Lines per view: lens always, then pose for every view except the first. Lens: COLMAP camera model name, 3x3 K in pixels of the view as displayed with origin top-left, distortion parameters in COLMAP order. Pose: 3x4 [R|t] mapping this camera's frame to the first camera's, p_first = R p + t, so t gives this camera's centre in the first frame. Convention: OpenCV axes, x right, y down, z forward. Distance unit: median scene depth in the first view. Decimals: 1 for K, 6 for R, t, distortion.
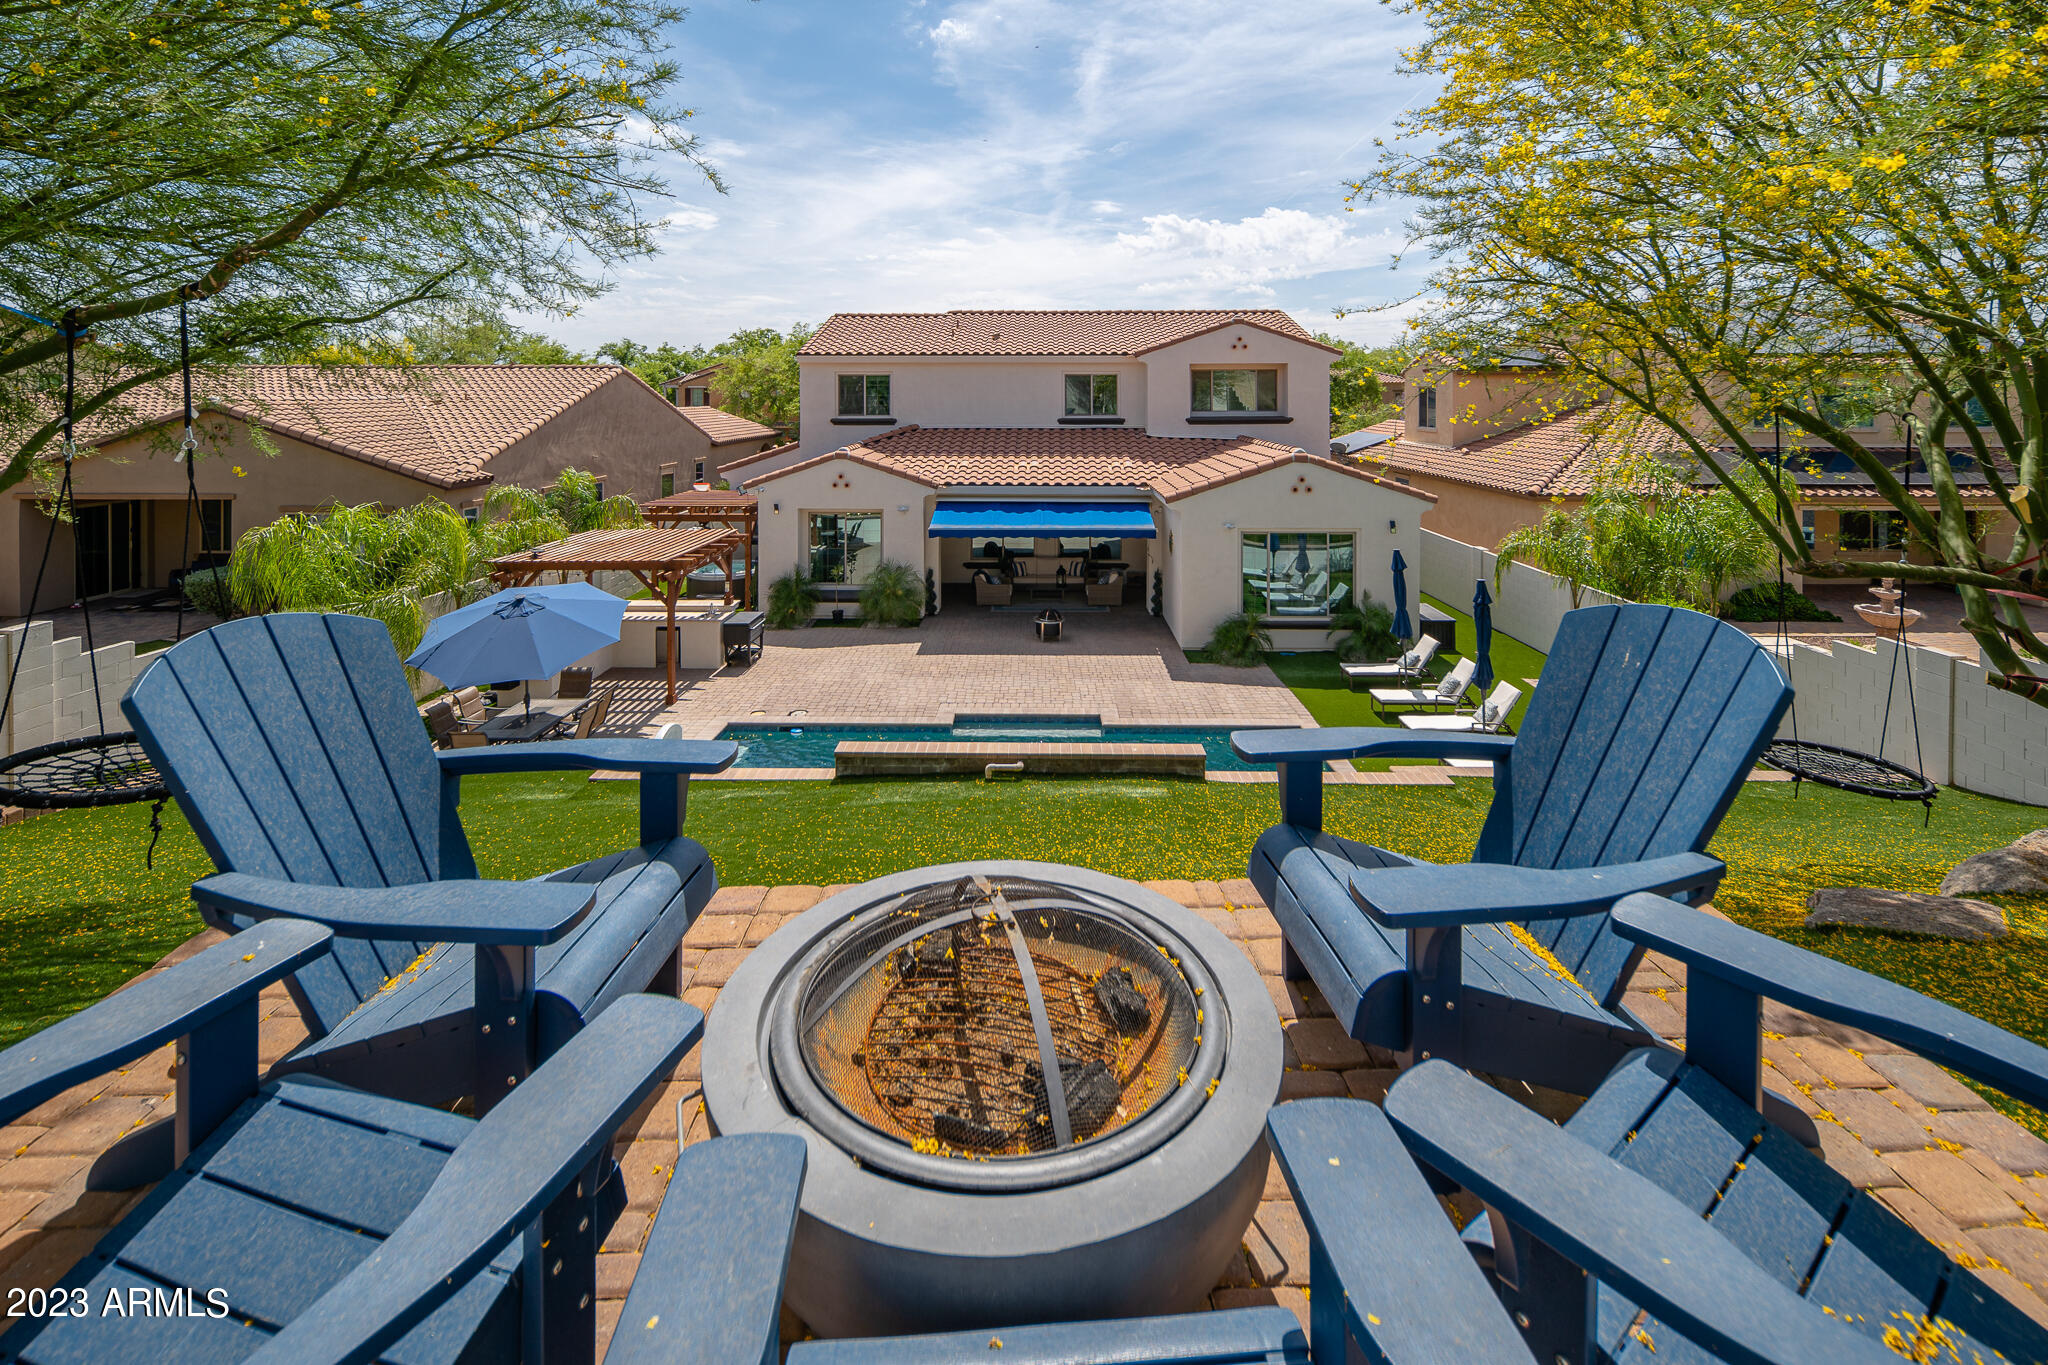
lens RADIAL K [[912.8, 0, 1028.2], [0, 912.8, 625.8], [0, 0, 1]] dist [0.001137, 0.000173]
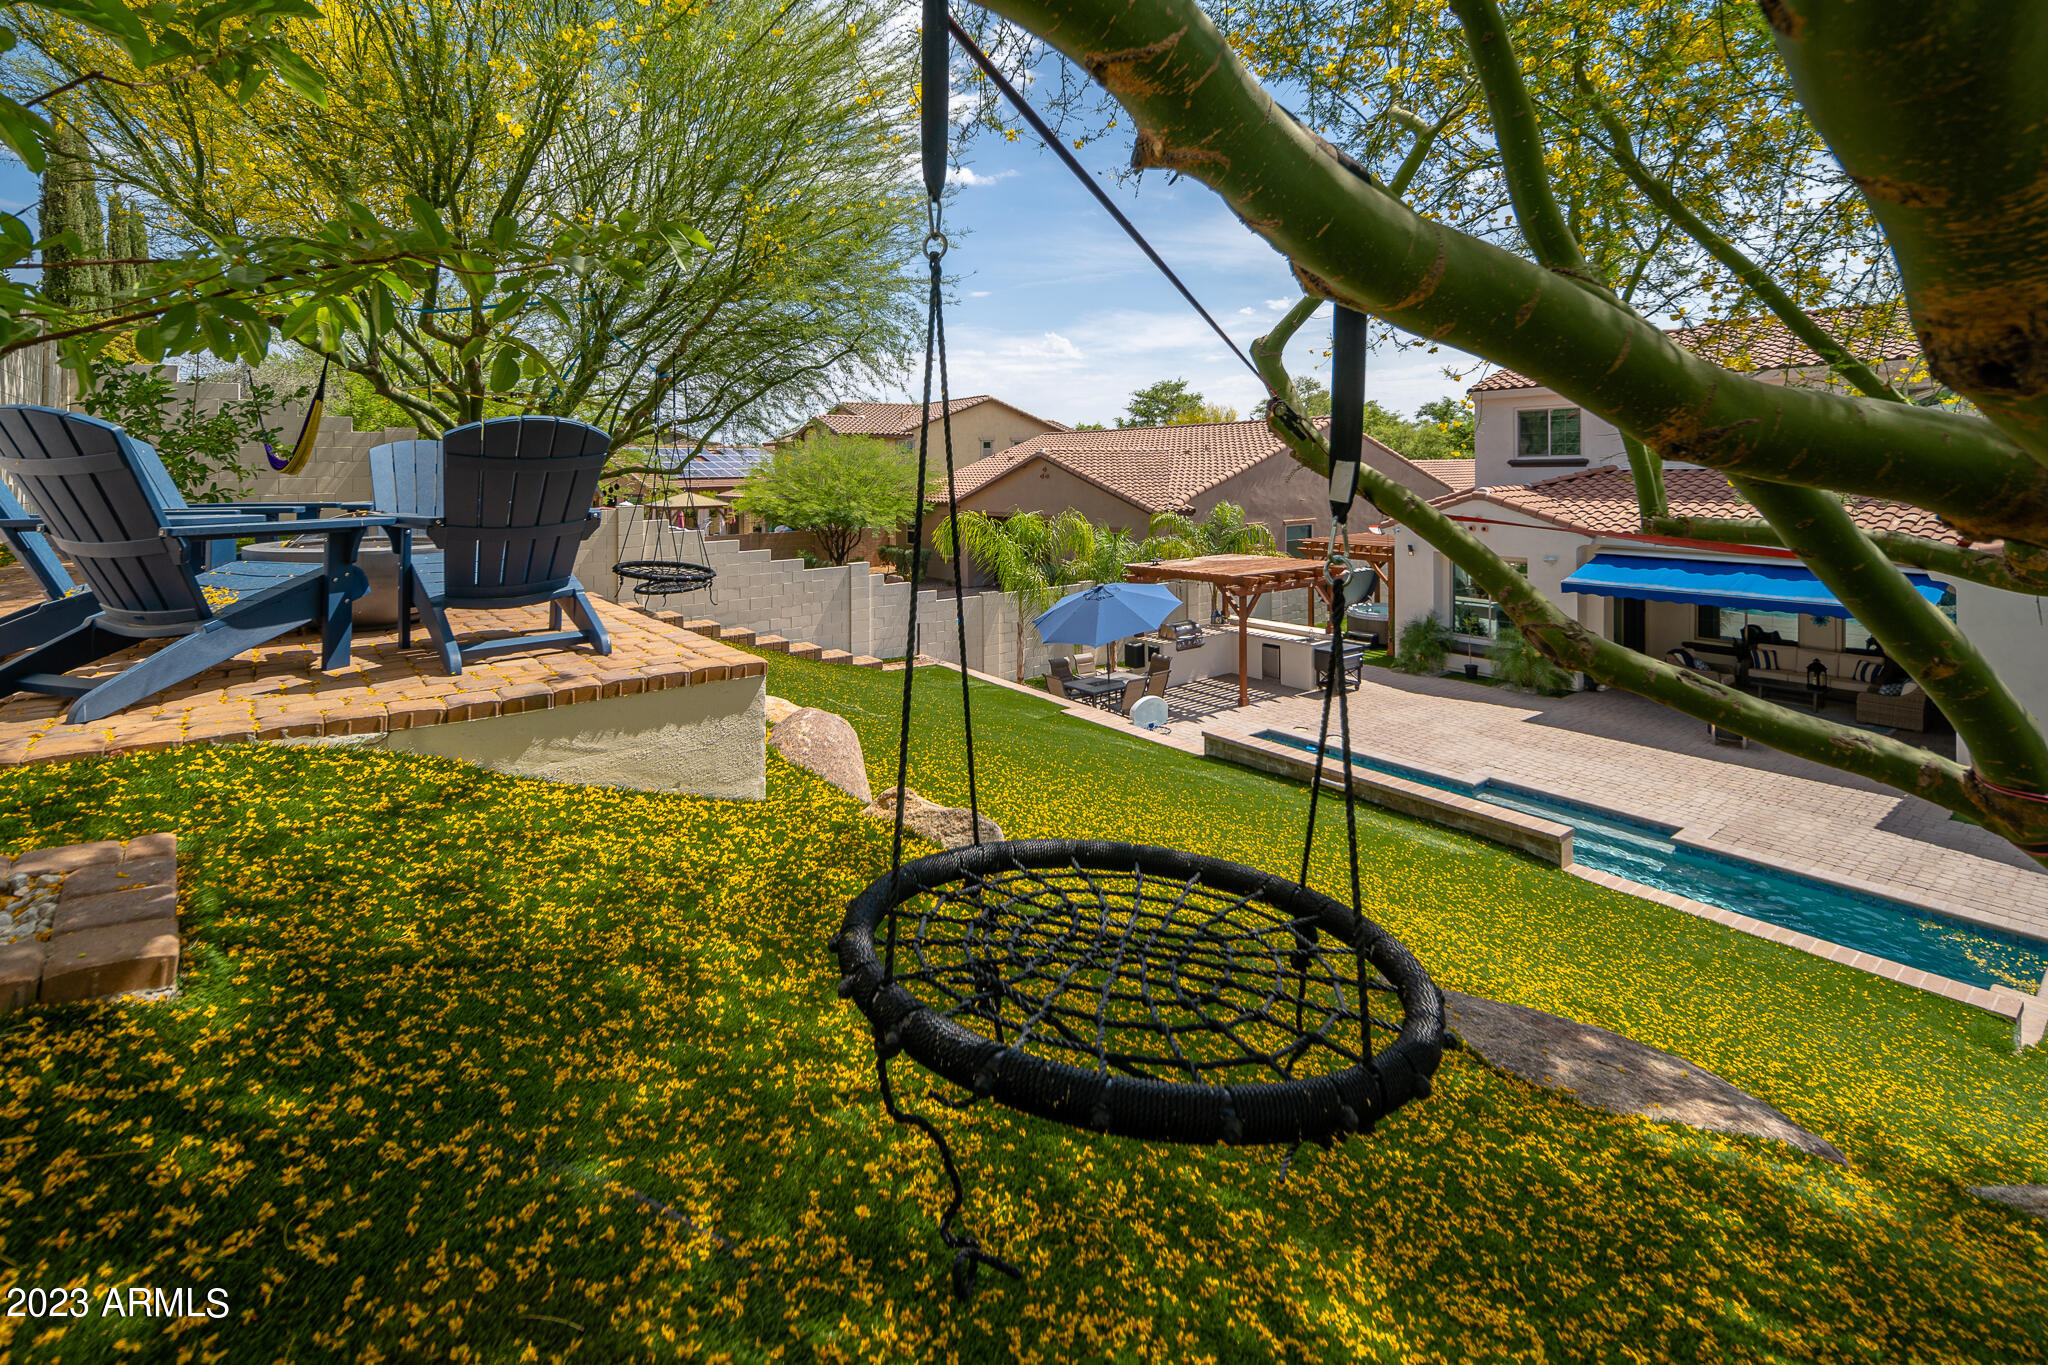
lens RADIAL K [[898.9, 0, 1026.5], [0, 898.9, 730.4], [0, 0, 1]] dist [0.001489, 0.000106]
pose [[0.599411, 0.212875, -0.771616, 0.301892], [-0.183636, 0.974848, 0.126291, 0.019867], [0.779092, 0.065996, 0.623426, 0.066459]]
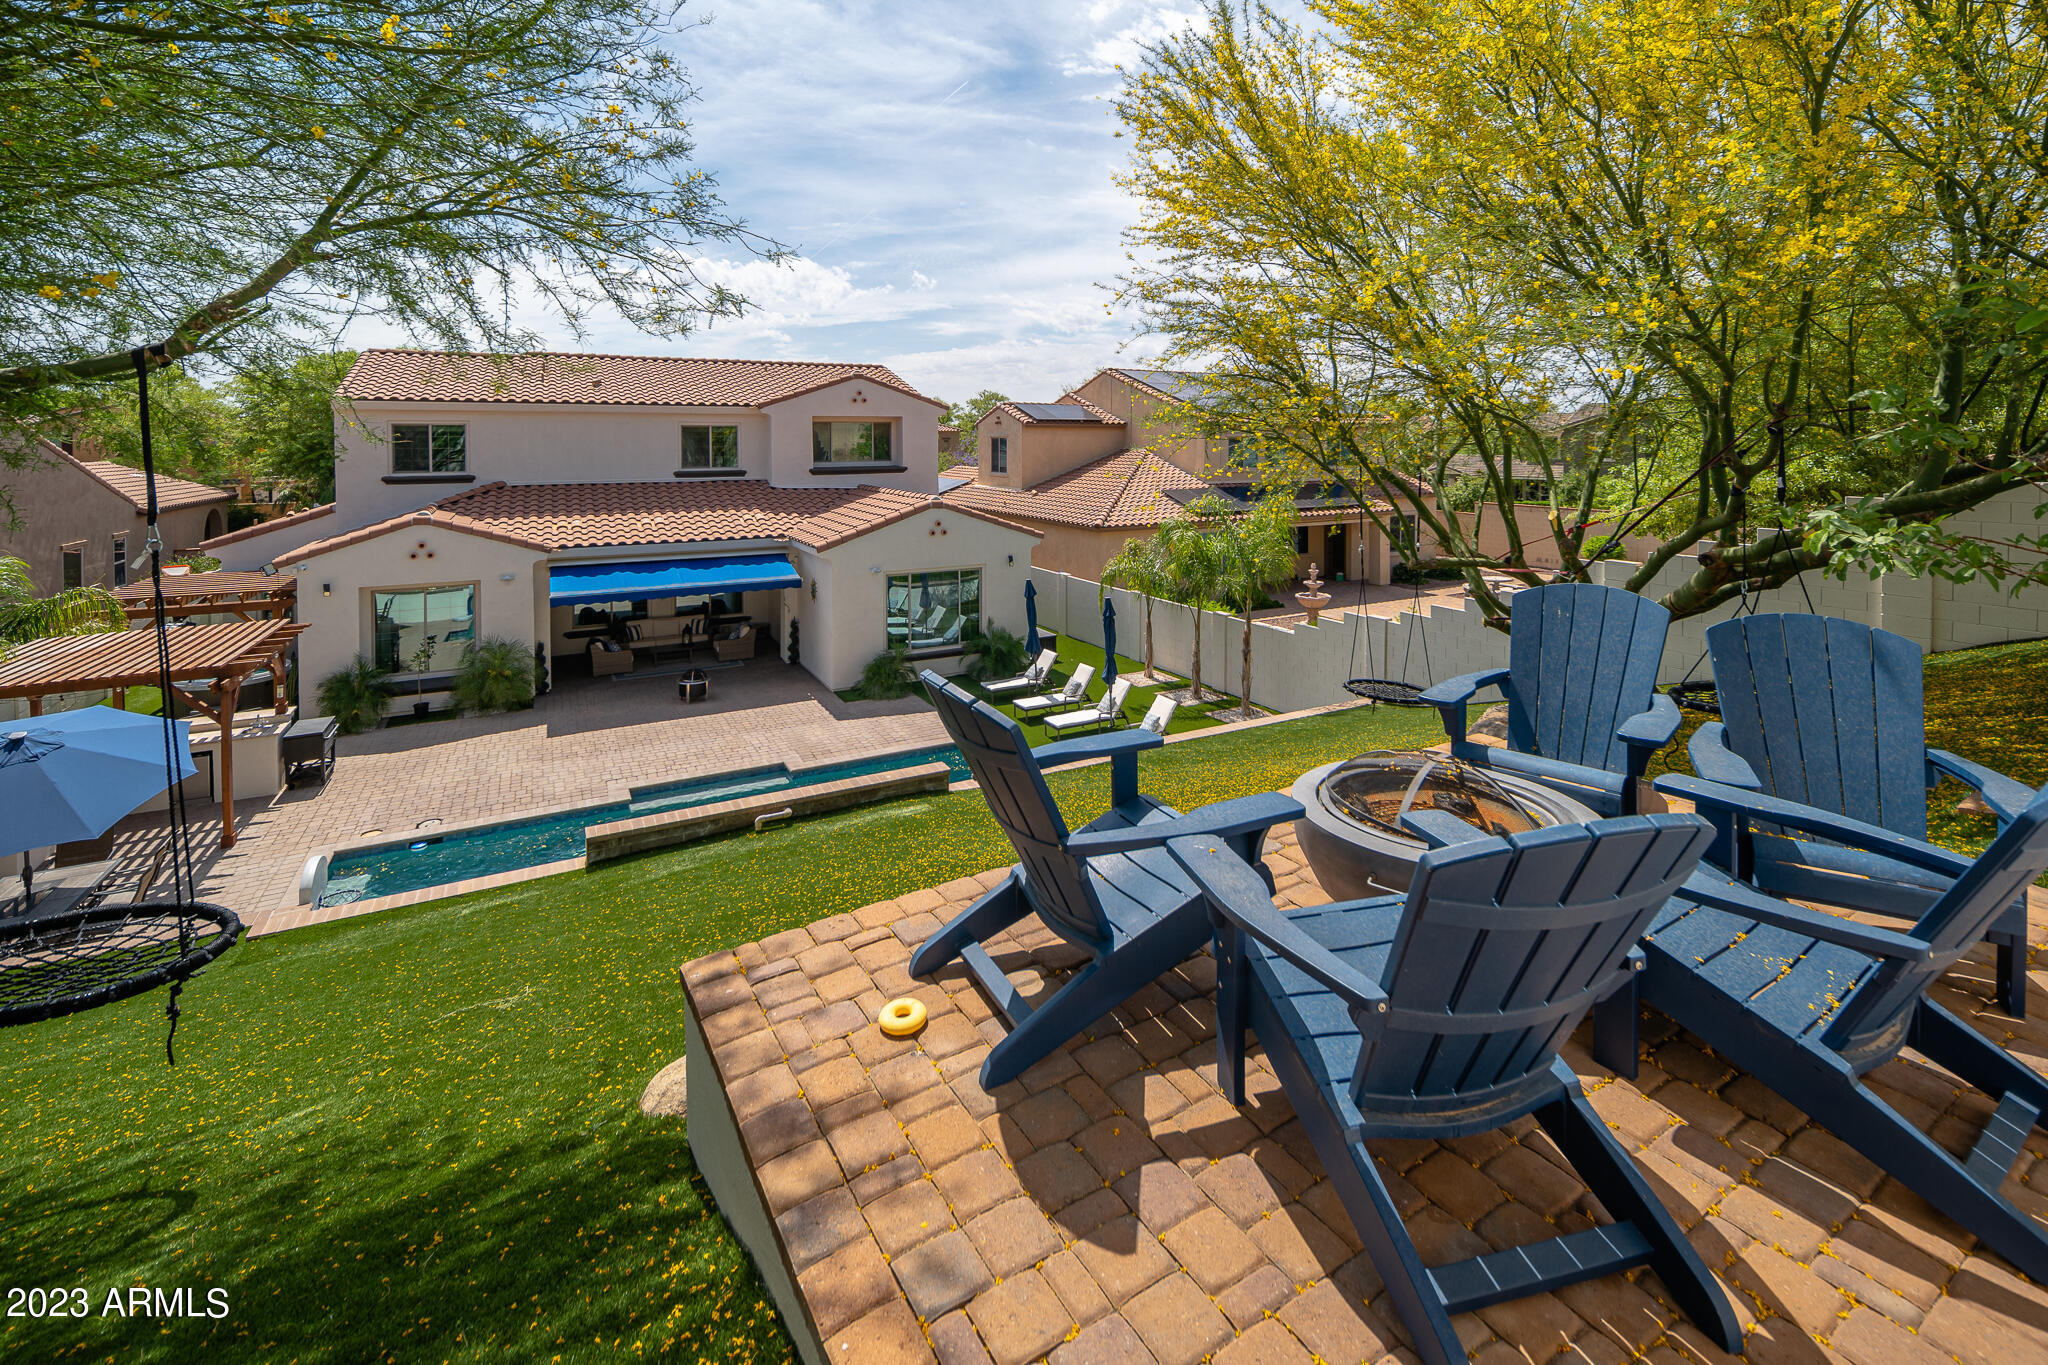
lens RADIAL K [[898.9, 0, 1026.5], [0, 898.9, 730.4], [0, 0, 1]] dist [0.001489, 0.000106]
pose [[0.863830, -0.158102, 0.478332, -0.150045], [0.126085, 0.987110, 0.098569, -0.003910], [-0.487751, -0.024836, 0.872630, -0.019587]]
